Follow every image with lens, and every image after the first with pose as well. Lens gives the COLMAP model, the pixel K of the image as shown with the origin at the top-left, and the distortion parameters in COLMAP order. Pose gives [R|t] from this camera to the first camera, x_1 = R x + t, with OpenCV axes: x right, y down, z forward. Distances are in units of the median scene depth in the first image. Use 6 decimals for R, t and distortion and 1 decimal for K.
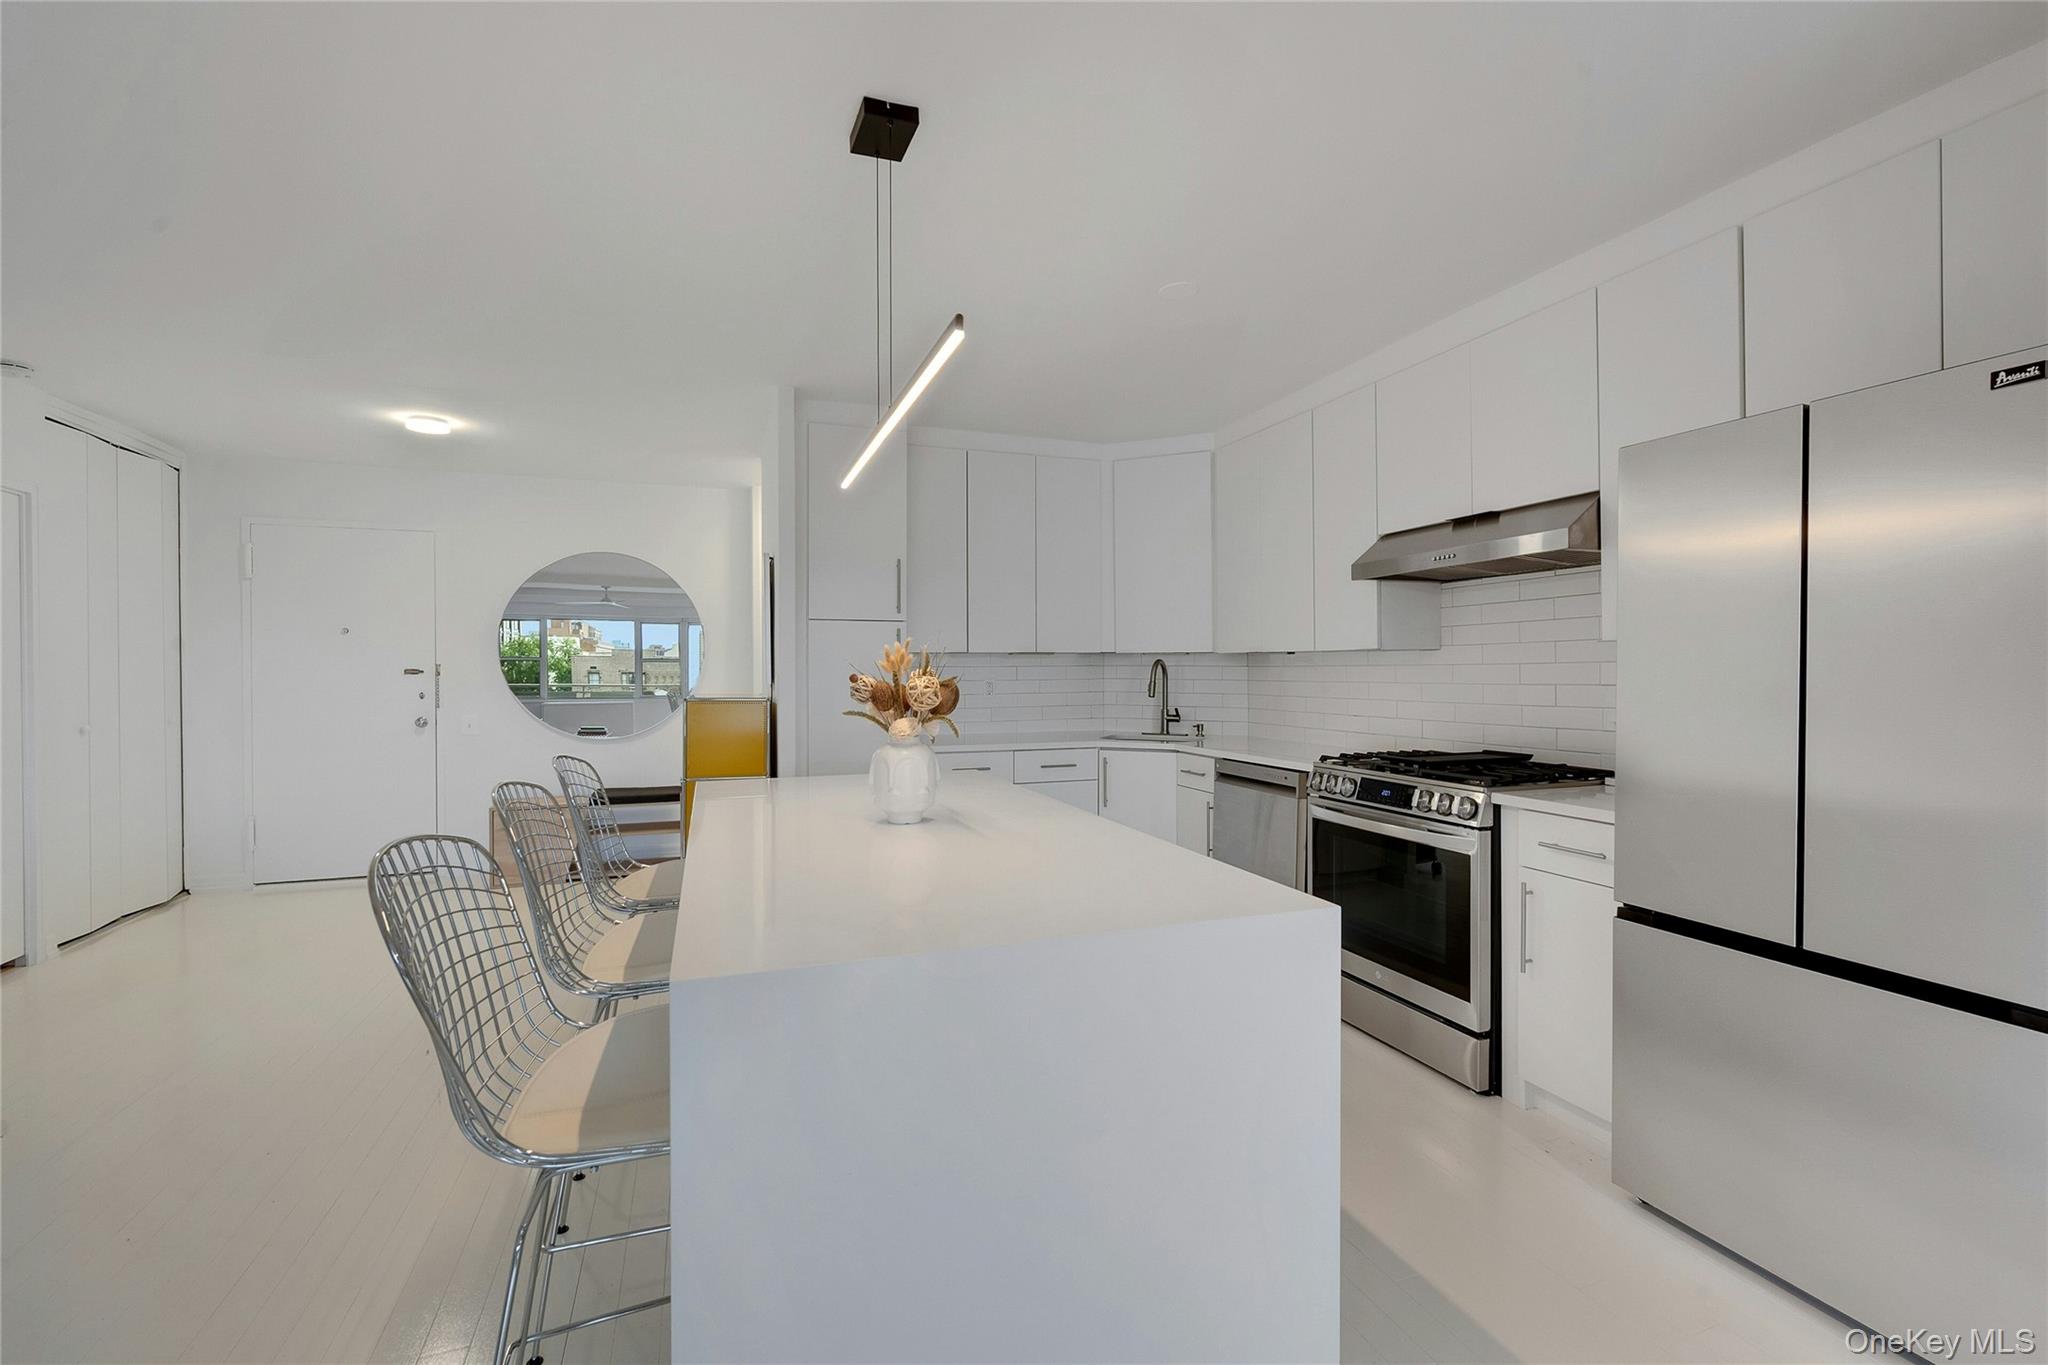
lens RADIAL K [[851.8, 0, 1003.5], [0, 851.8, 677.4], [0, 0, 1]] dist [0.001661, -0.001047]
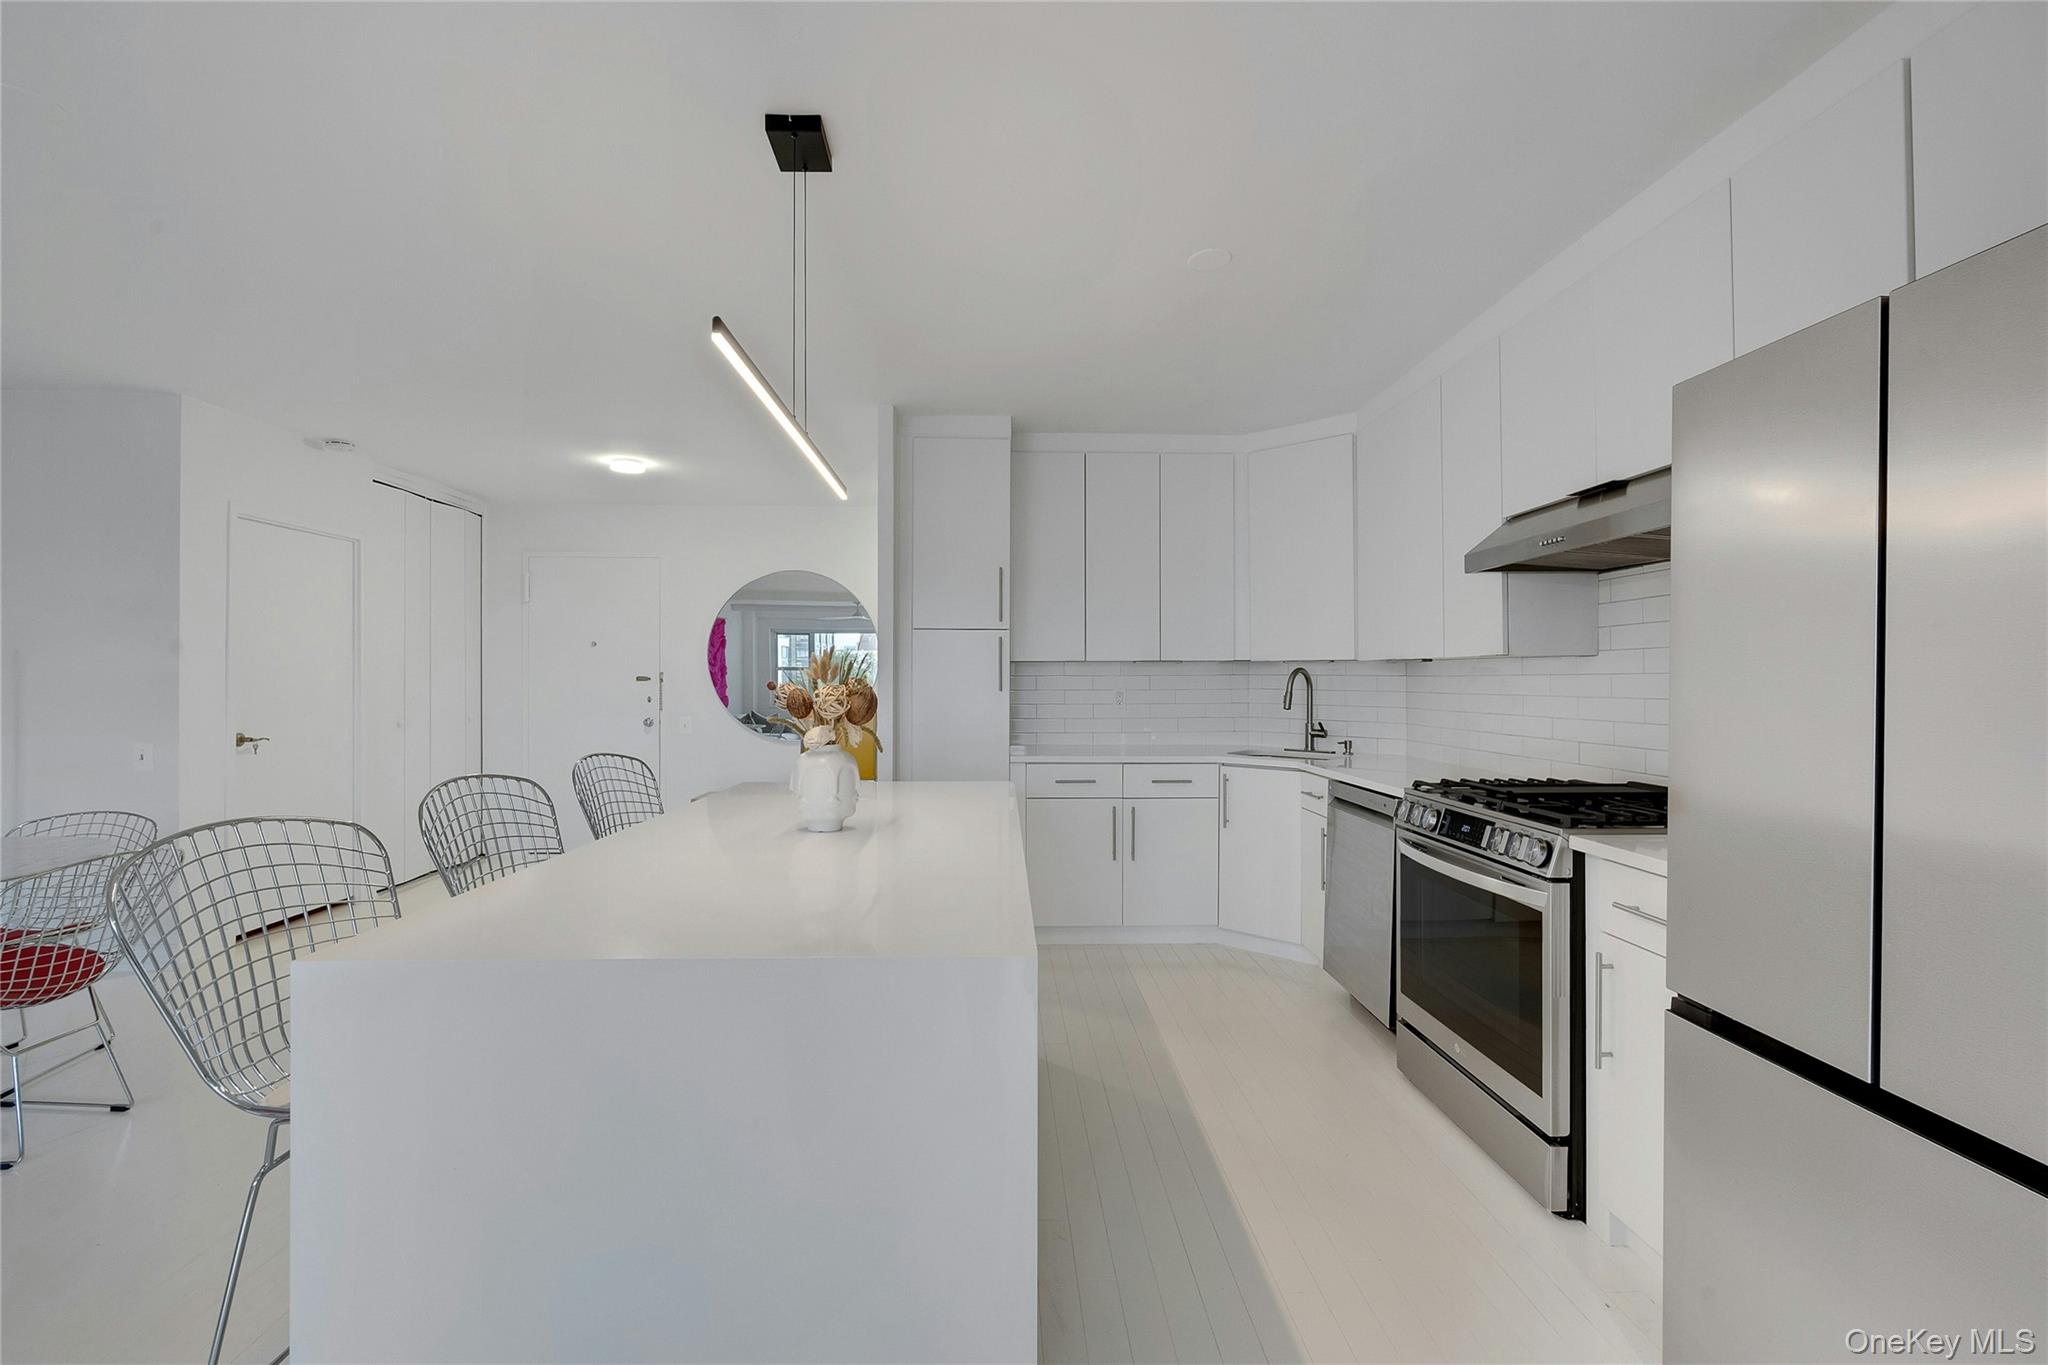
lens RADIAL K [[851.8, 0, 1019.3], [0, 851.8, 680.4], [0, 0, 1]] dist [0.001661, -0.001047]
pose [[0.955068, 0.004268, -0.296356, 0.236572], [-0.006419, 0.999960, -0.006285, -0.000504], [0.296318, 0.007905, 0.955057, 0.067489]]
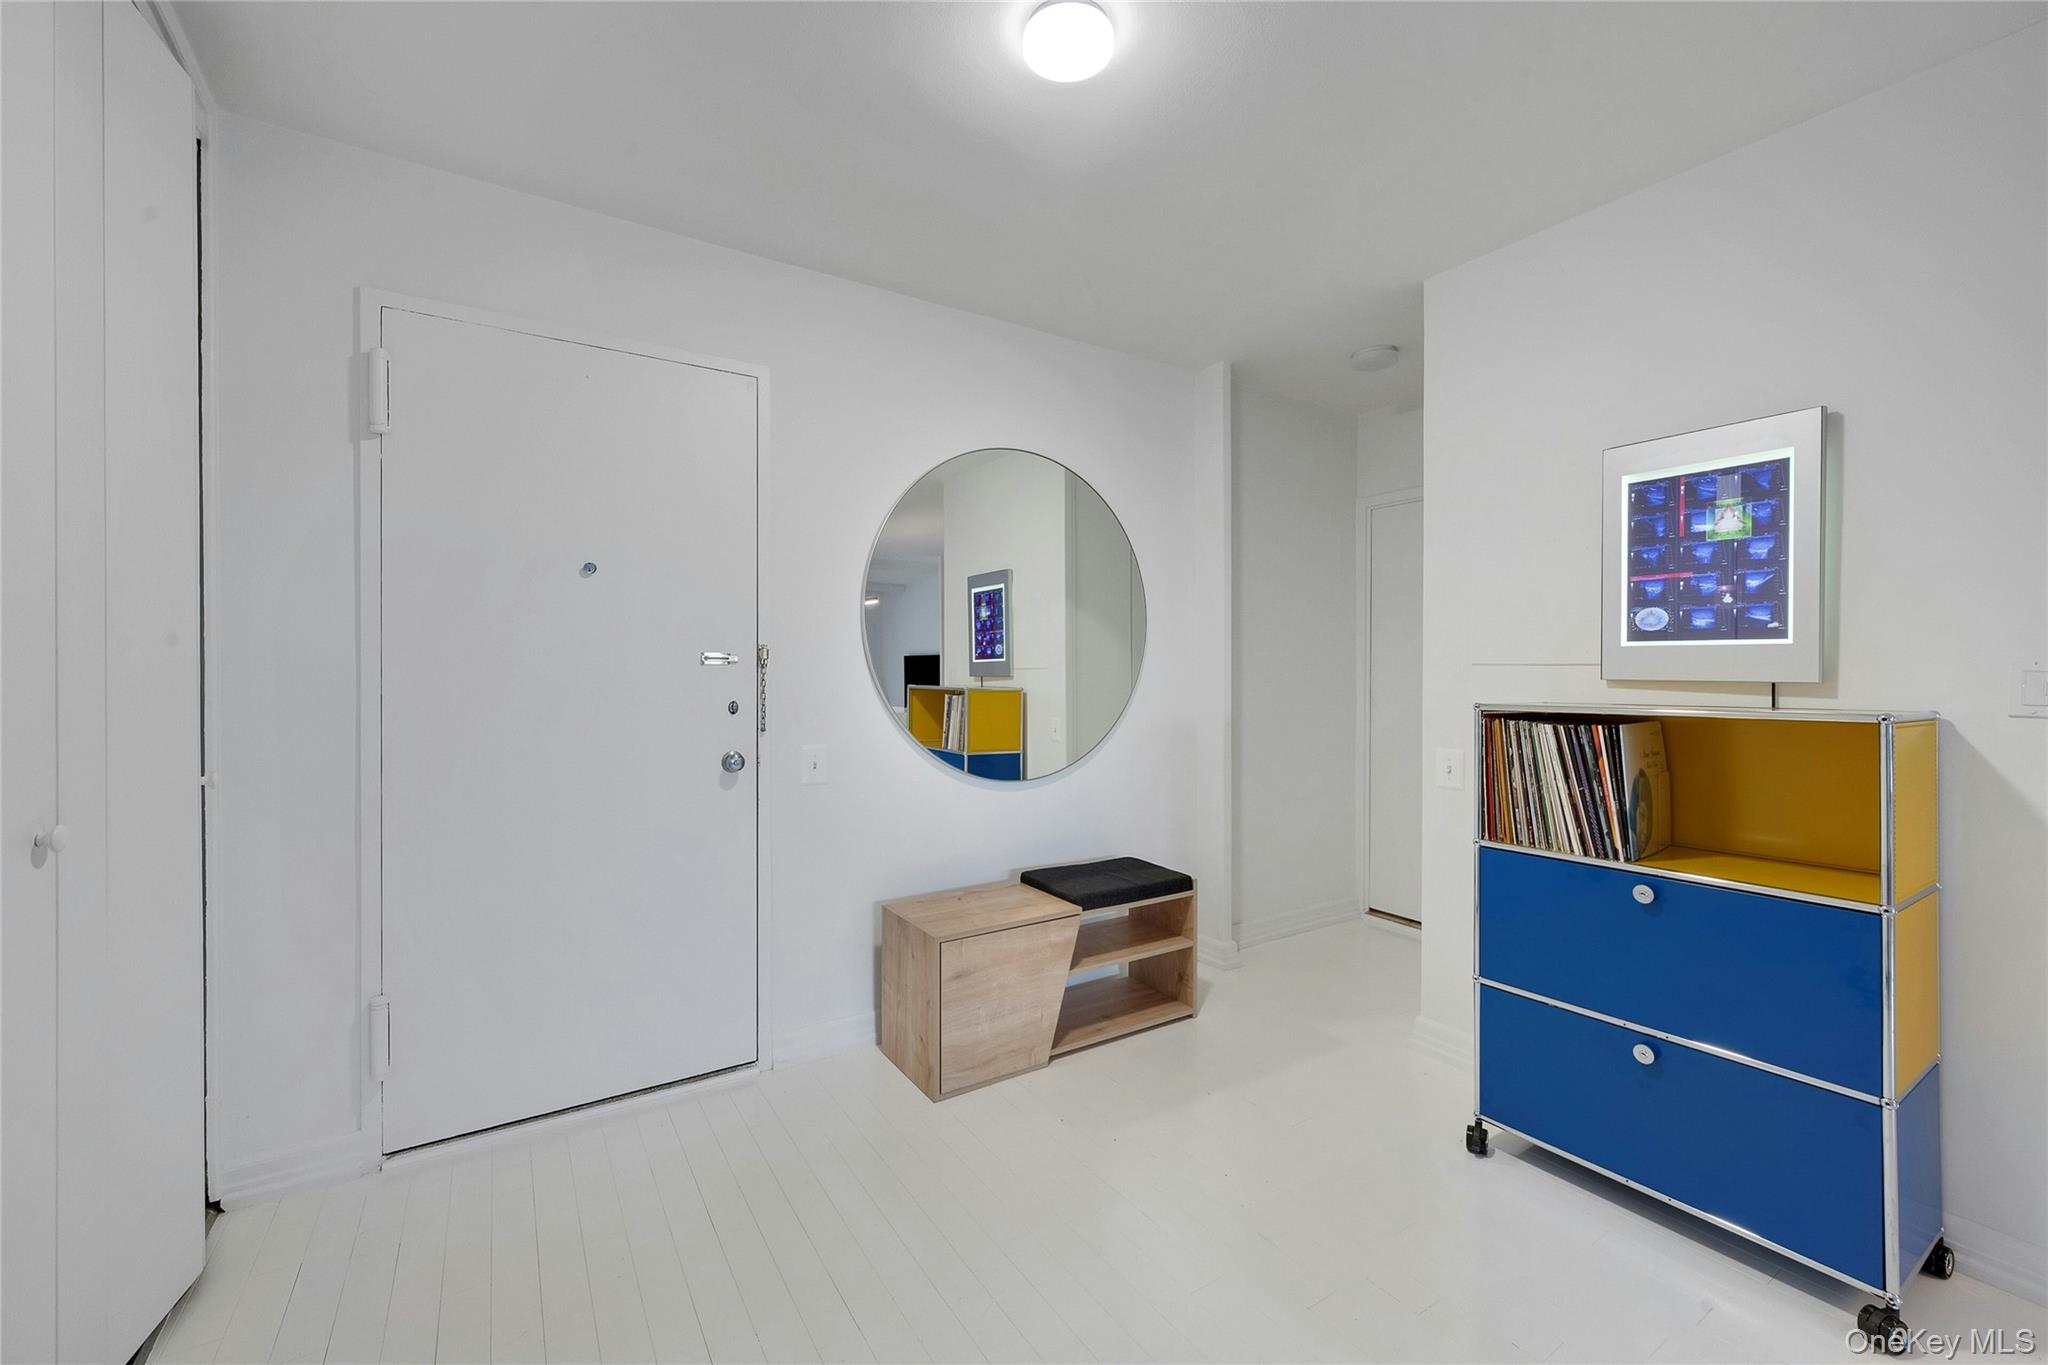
lens RADIAL K [[851.8, 0, 1041.9], [0, 851.8, 675.1], [0, 0, 1]] dist [0.001661, -0.001047]
pose [[0.968838, 0.000064, 0.247695, -1.022114], [-0.000202, 1.000000, 0.000531, 0.003214], [-0.247695, -0.000565, 0.968838, 0.776689]]
